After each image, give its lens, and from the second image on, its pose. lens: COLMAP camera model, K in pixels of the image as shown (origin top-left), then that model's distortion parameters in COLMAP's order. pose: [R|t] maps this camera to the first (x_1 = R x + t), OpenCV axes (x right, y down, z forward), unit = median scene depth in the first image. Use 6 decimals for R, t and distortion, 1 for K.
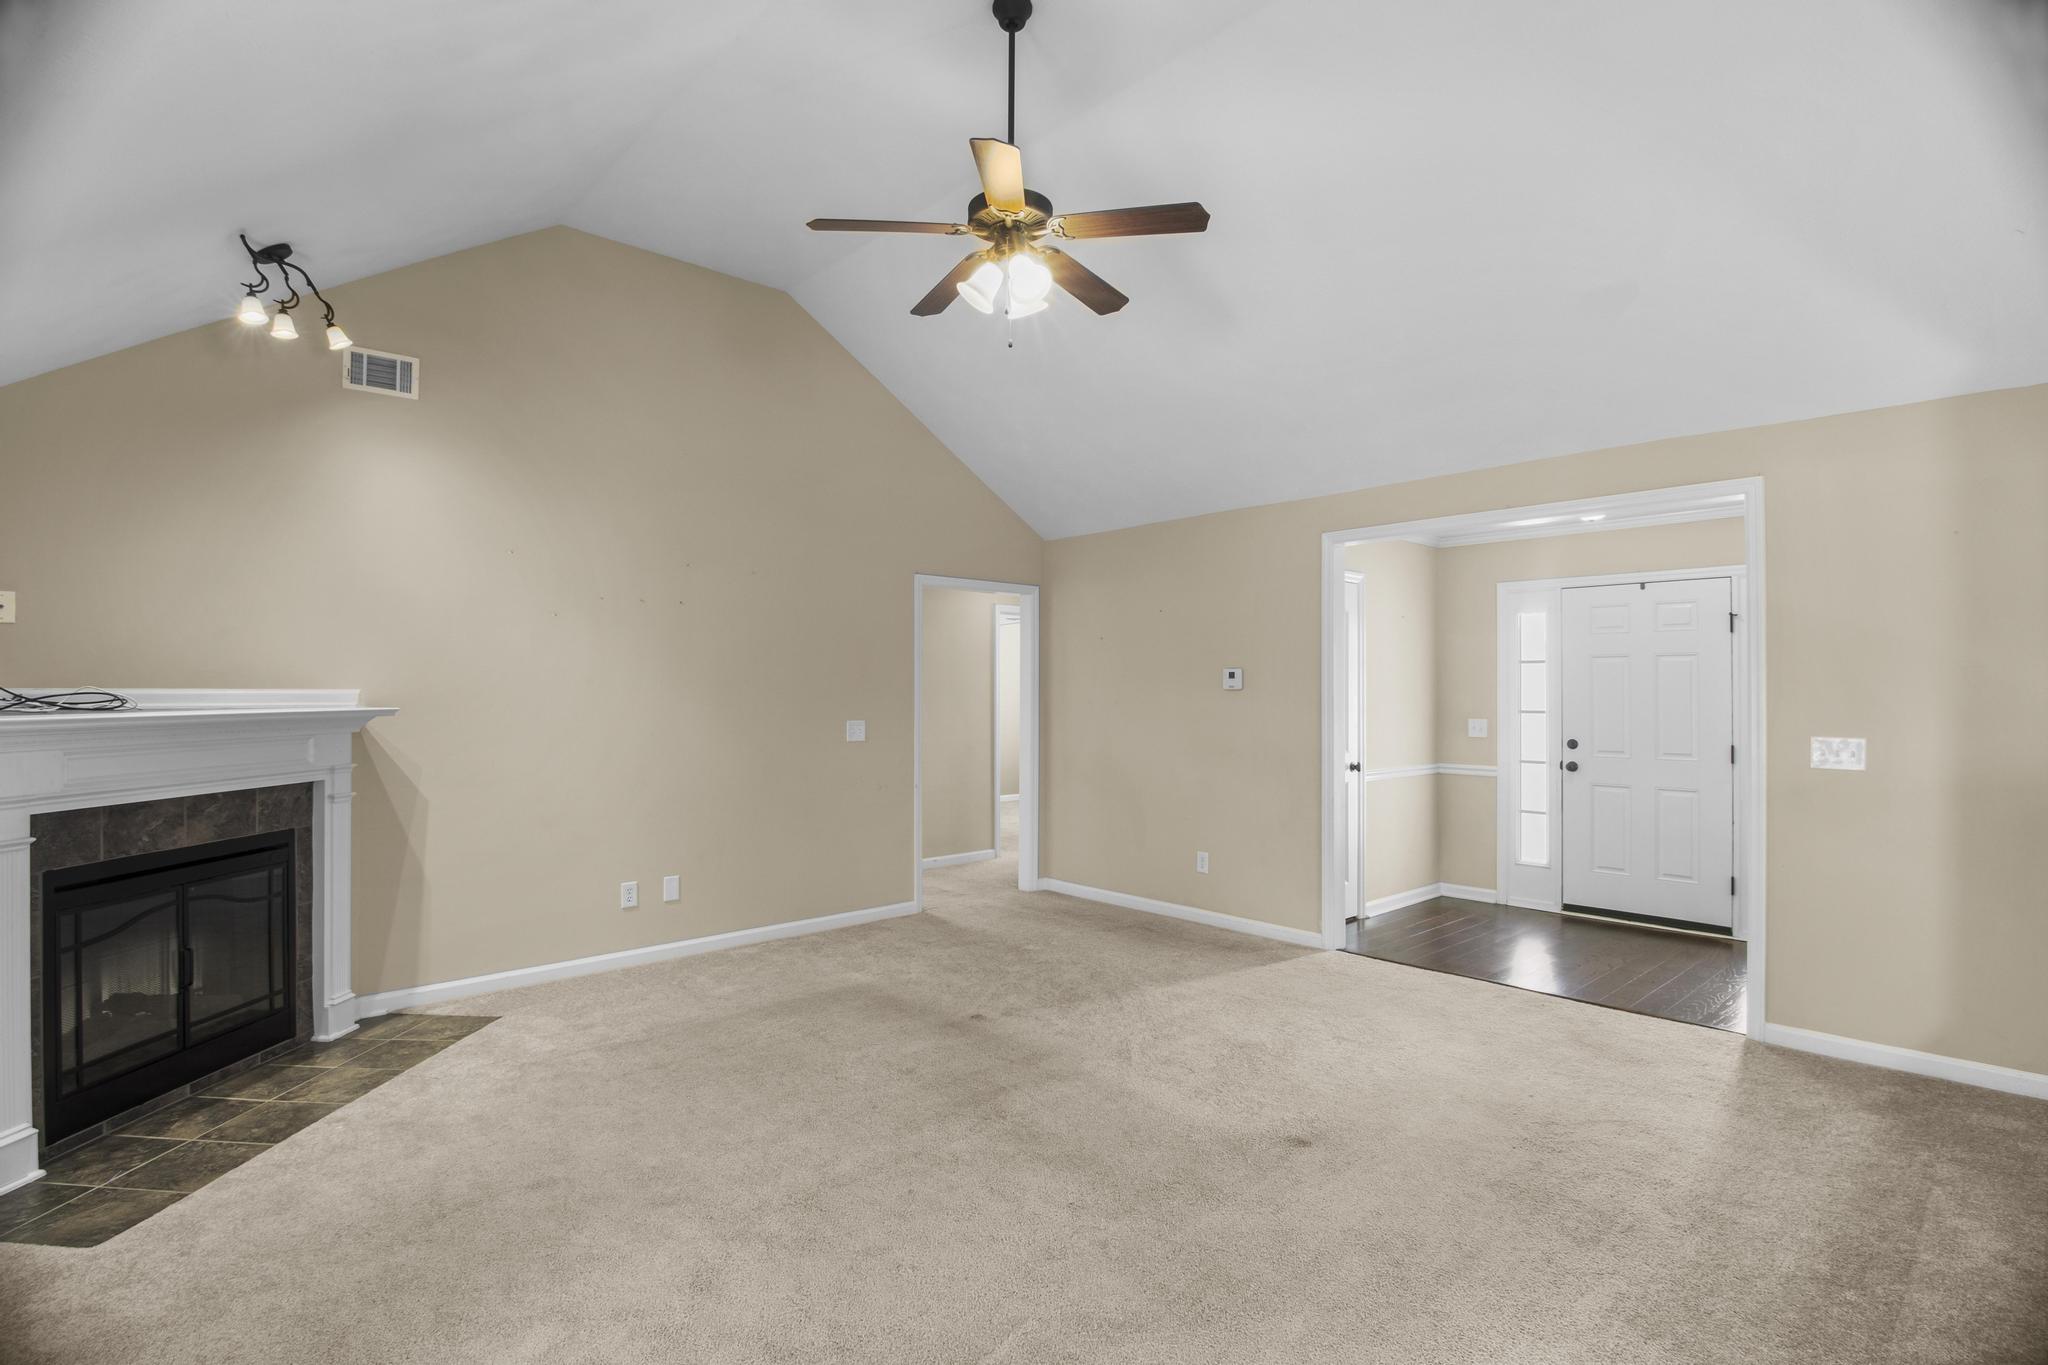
lens RADIAL K [[973.1, 0, 1027.1], [0, 973.1, 682.7], [0, 0, 1]] dist [-0.025224, -0.000242]
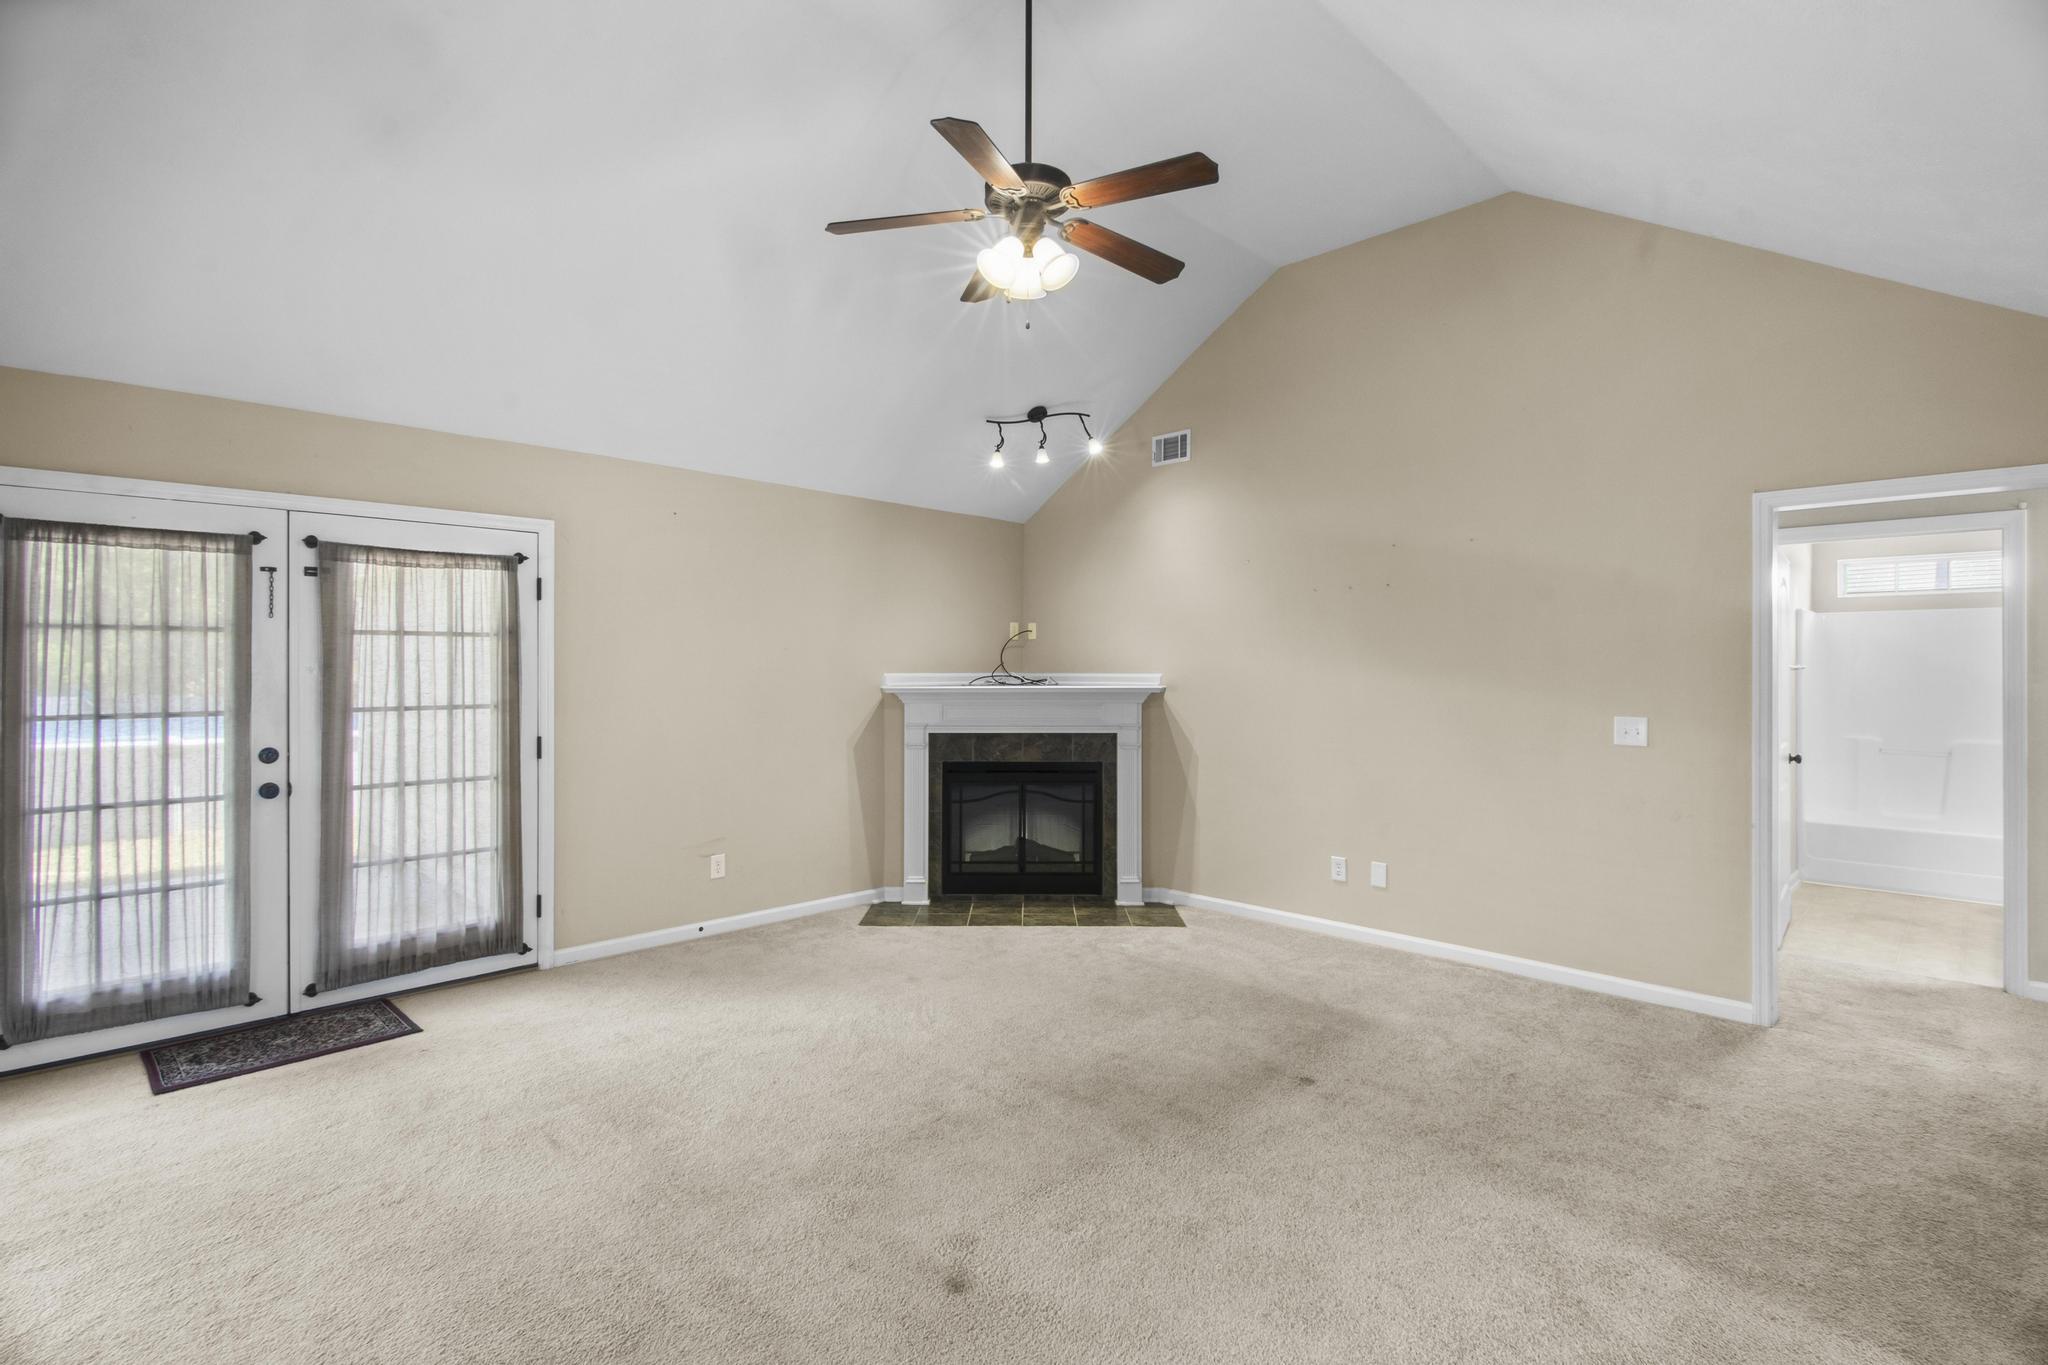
lens RADIAL K [[958.5, 0, 1029.6], [0, 958.5, 670.8], [0, 0, 1]] dist [0.009672, 0.000359]
pose [[0.056455, -0.000440, -0.998405, 0.791970], [0.007636, 0.999971, -0.000009, 0.001376], [0.998376, -0.007624, 0.056457, 0.785061]]
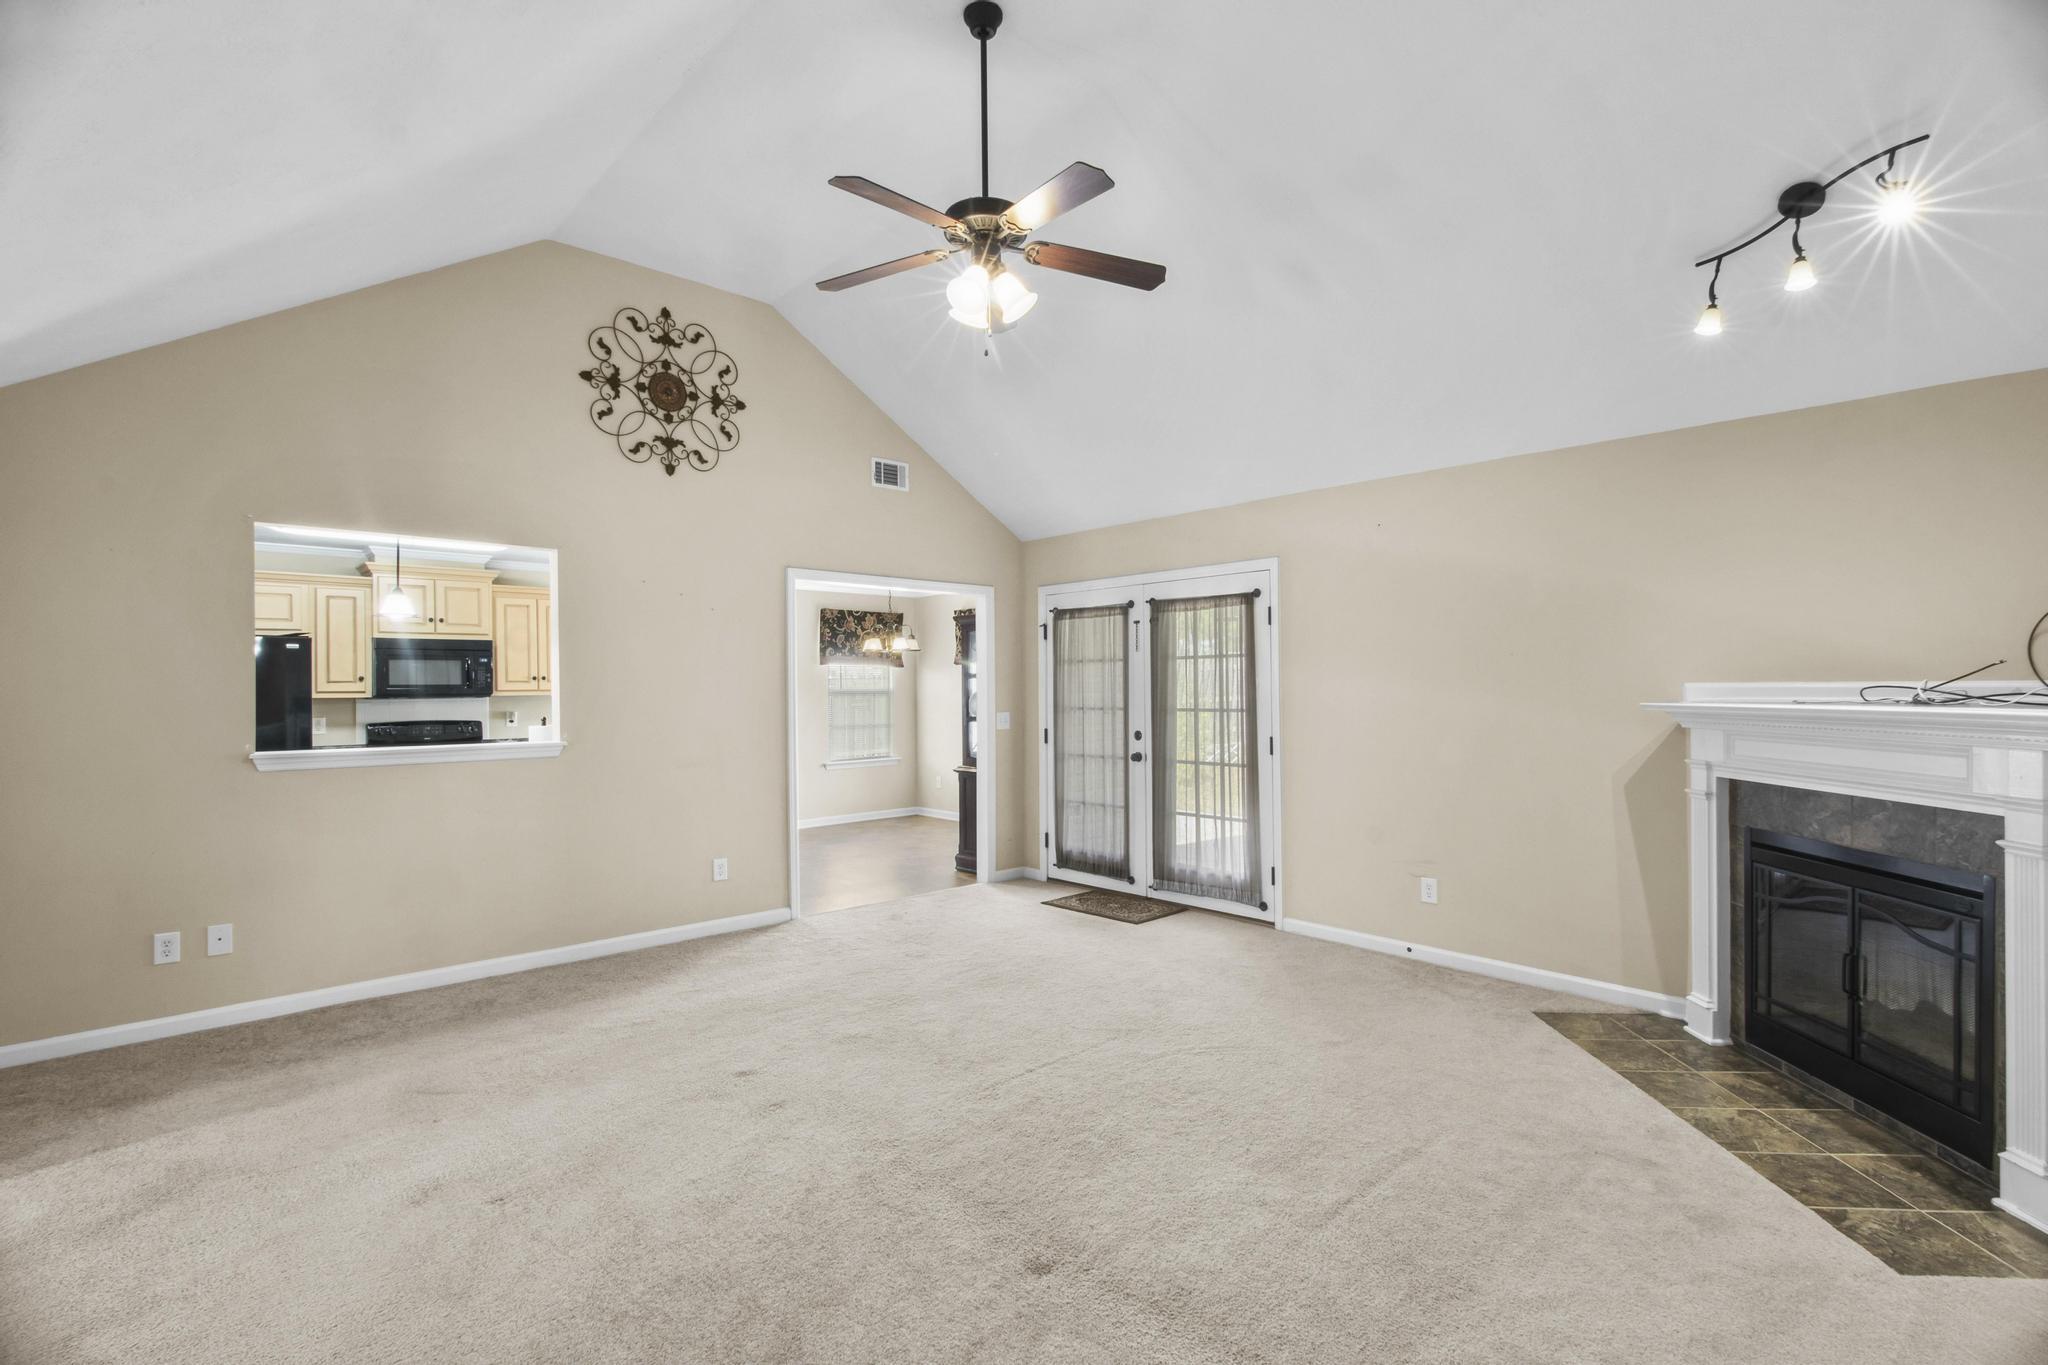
lens RADIAL K [[958.5, 0, 1035.2], [0, 958.5, 693.5], [0, 0, 1]] dist [0.009672, 0.000359]
pose [[-0.999848, 0.007105, -0.015952, -0.044341], [0.007115, 0.999975, -0.000576, 0.010852], [0.015948, -0.000690, -0.999873, 1.680073]]
